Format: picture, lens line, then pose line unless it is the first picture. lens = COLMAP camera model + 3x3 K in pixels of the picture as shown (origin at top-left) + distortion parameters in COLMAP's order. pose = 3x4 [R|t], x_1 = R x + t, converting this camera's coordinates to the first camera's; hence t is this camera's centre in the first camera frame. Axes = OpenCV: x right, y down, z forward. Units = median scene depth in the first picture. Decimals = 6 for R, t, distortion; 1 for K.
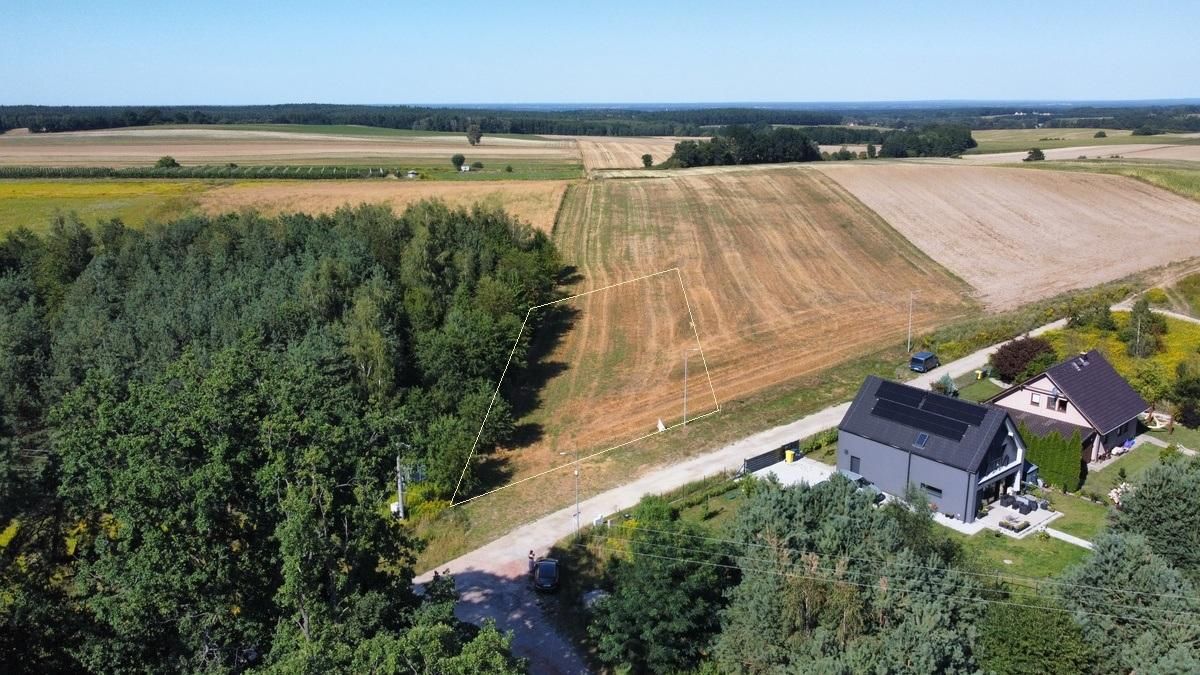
lens RADIAL K [[886.6, 0, 599.5], [0, 886.6, 338.2], [0, 0, 1]] dist [-0.012155, -0.000418]
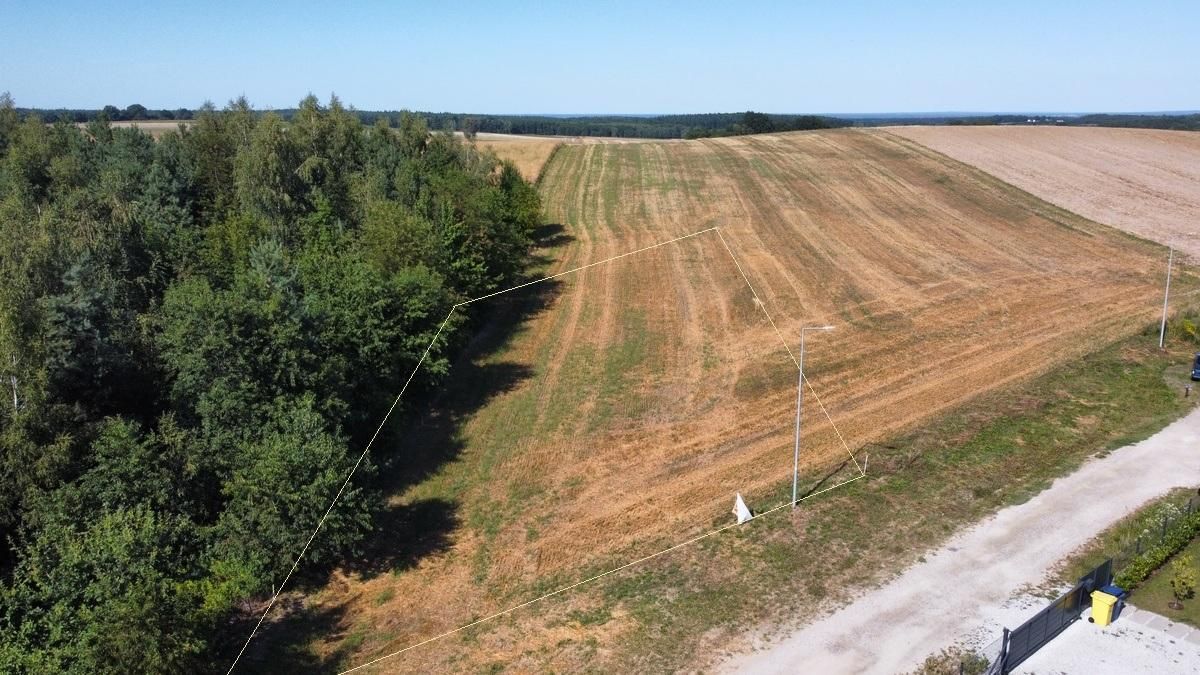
lens RADIAL K [[886.6, 0, 600.6], [0, 886.6, 336.0], [0, 0, 1]] dist [-0.012155, -0.000418]
pose [[0.999989, 0.003276, -0.003451, 0.002794], [-0.003327, 0.999884, -0.014859, 0.018153], [0.003402, 0.014871, 0.999884, 0.459227]]
